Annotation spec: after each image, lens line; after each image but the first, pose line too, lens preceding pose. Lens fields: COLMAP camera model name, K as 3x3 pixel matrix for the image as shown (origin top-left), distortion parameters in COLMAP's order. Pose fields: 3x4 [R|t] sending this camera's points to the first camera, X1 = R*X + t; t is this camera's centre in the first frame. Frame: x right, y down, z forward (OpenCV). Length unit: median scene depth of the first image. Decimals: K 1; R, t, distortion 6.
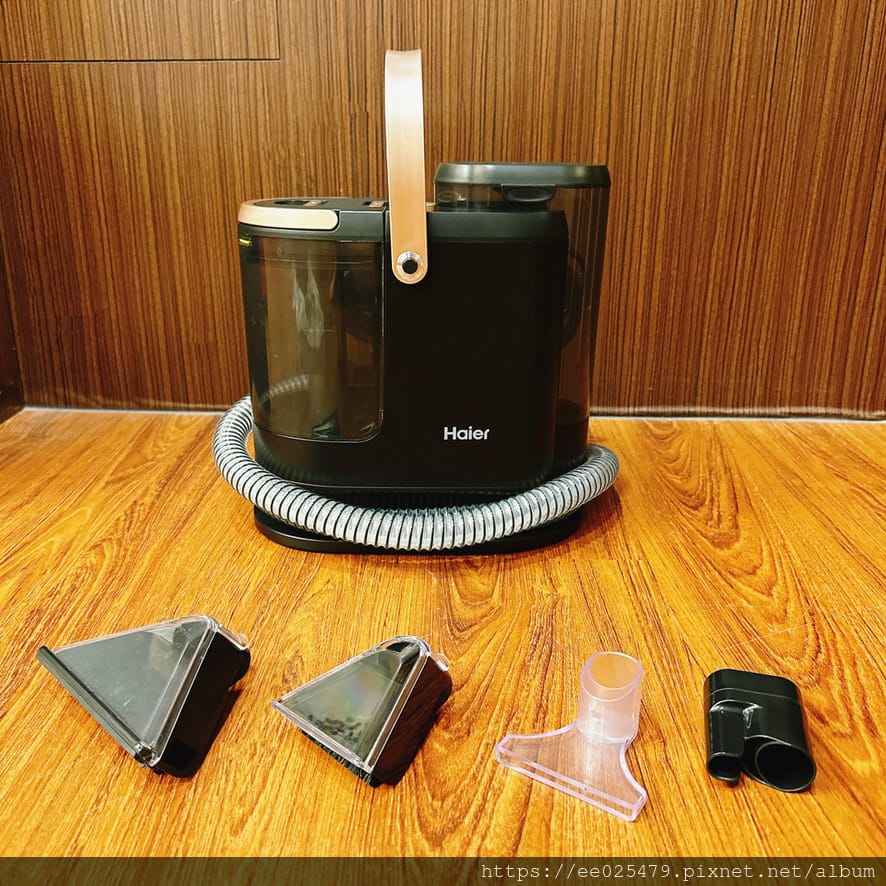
lens RADIAL K [[863.4, 0, 443.0], [0, 863.4, 443.0], [0, 0, 1]] dist [-0.014844, -0.032473]
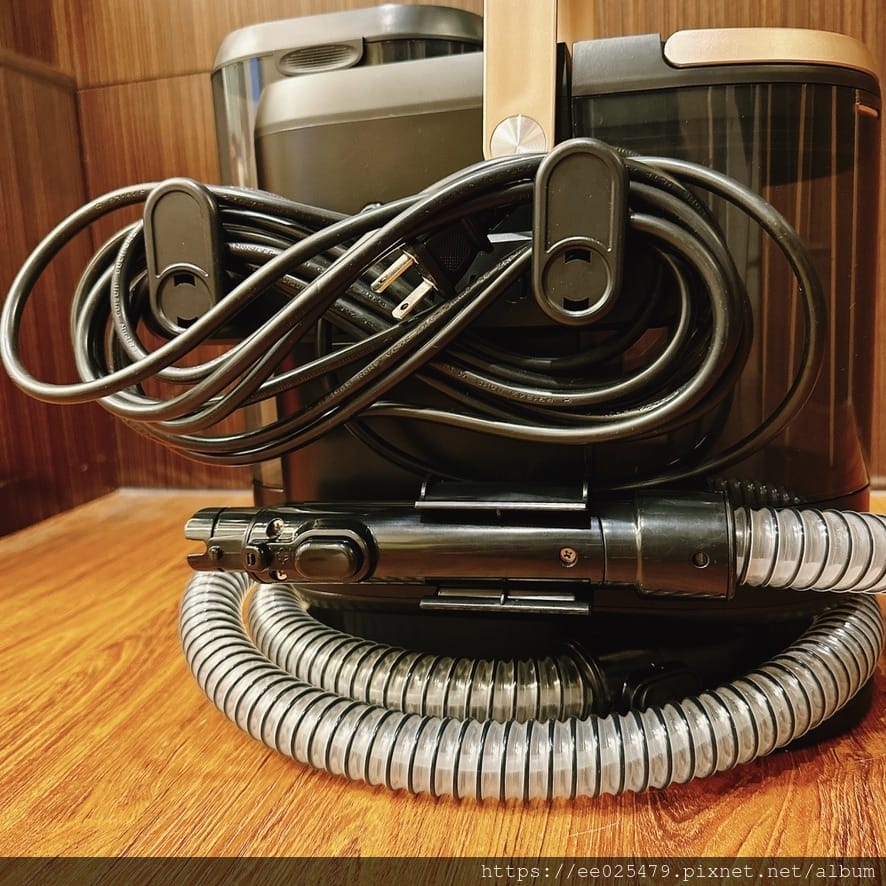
lens RADIAL K [[863.4, 0, 443.0], [0, 863.4, 443.0], [0, 0, 1]] dist [-0.014844, -0.032473]
pose [[0.974584, -0.023113, -0.222829, 0.003197], [-0.016247, 0.984752, -0.173202, 0.076023], [0.223434, 0.172420, 0.959348, 0.380947]]
